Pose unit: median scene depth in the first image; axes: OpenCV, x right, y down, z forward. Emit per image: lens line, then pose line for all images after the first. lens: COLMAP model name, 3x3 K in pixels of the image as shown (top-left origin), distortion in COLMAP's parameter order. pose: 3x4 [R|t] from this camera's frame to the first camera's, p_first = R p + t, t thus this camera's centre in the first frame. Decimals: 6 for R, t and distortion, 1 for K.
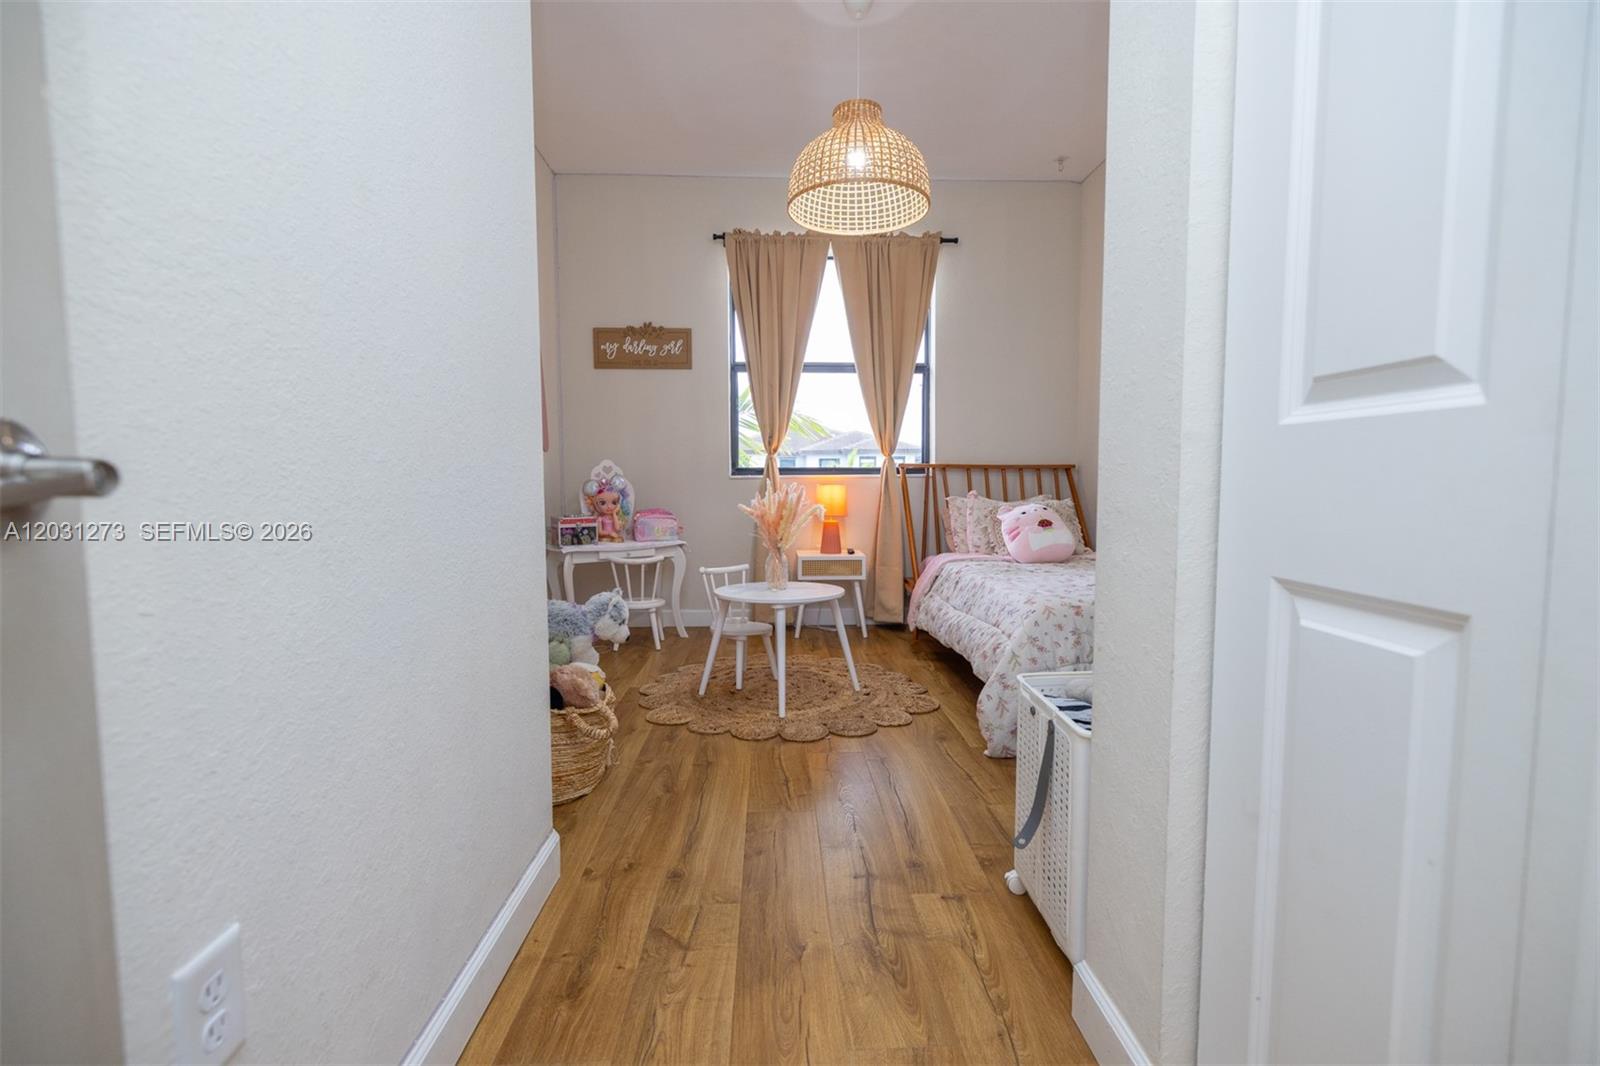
lens RADIAL K [[675.8, 0, 799.8], [0, 675.8, 536.5], [0, 0, 1]] dist [-0.002524, -0.000490]
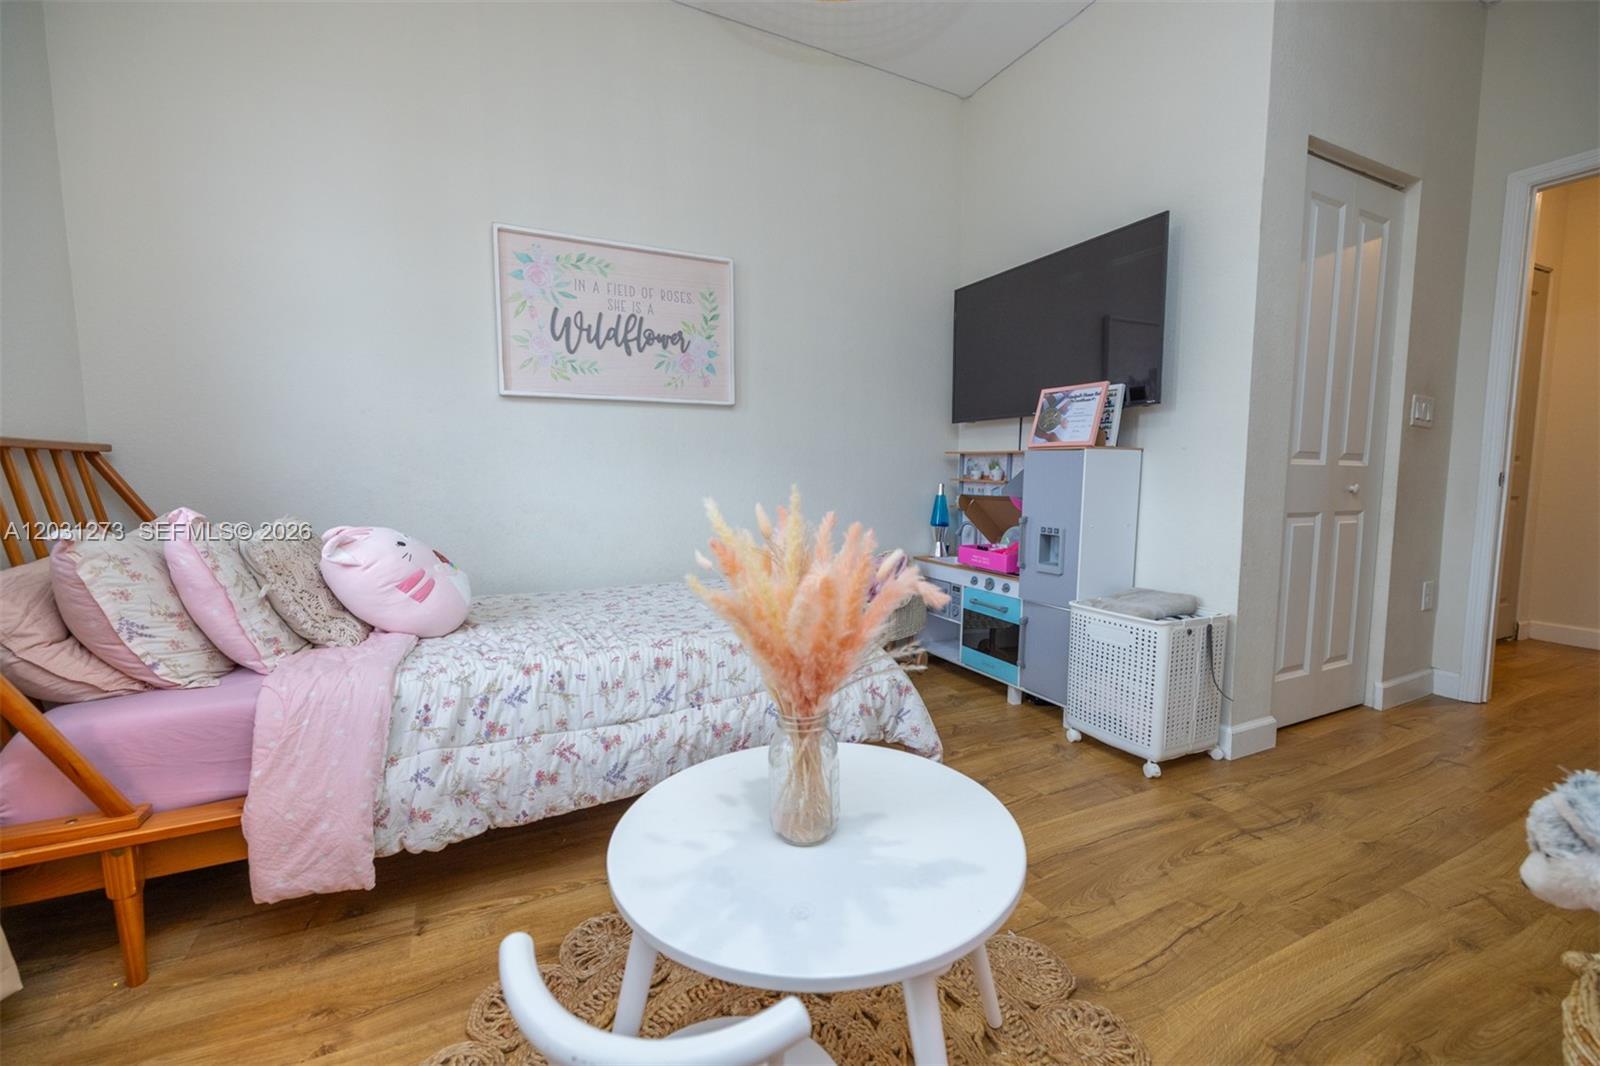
lens RADIAL K [[675.8, 0, 773.1], [0, 675.8, 539.2], [0, 0, 1]] dist [-0.002524, -0.000490]
pose [[-0.401759, -0.085950, 0.911703, -0.226612], [0.069818, 0.989813, 0.124080, -0.073070], [-0.913080, 0.113503, -0.391666, 0.836411]]
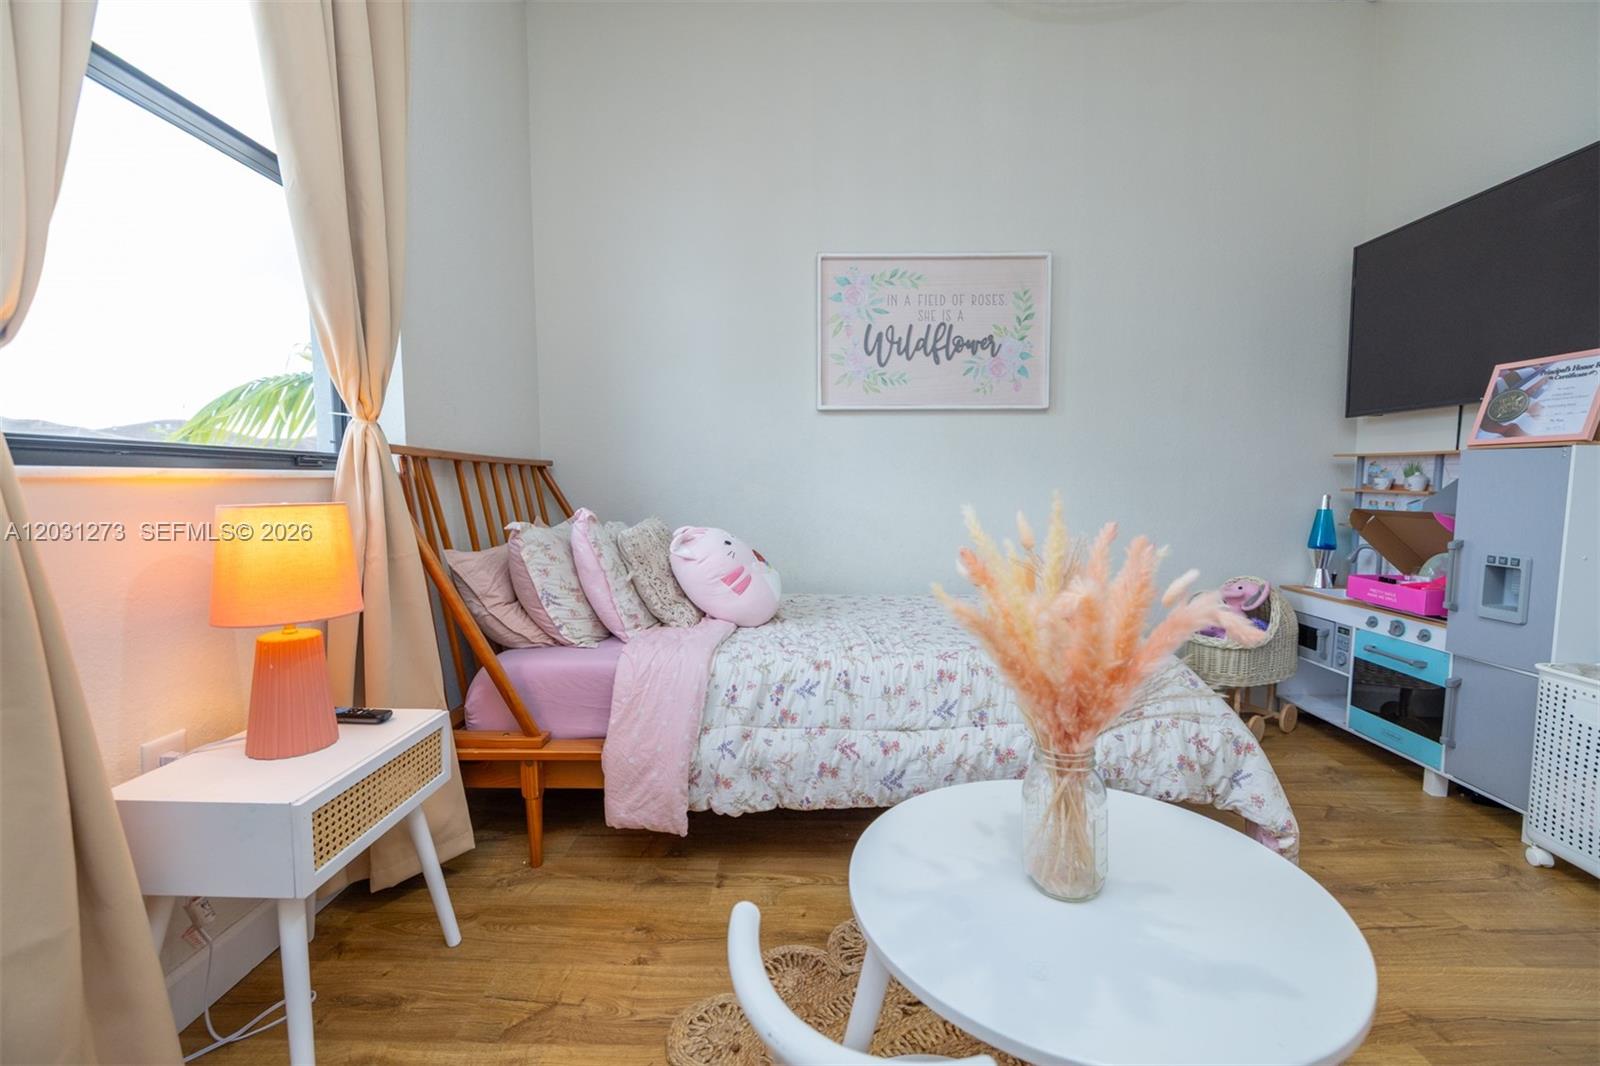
lens RADIAL K [[675.8, 0, 791.5], [0, 675.8, 536.7], [0, 0, 1]] dist [-0.002524, -0.000490]
pose [[0.064003, -0.072885, 0.995285, -0.229611], [0.073747, 0.994948, 0.068118, -0.067846], [-0.995221, 0.069040, 0.069055, 0.801713]]
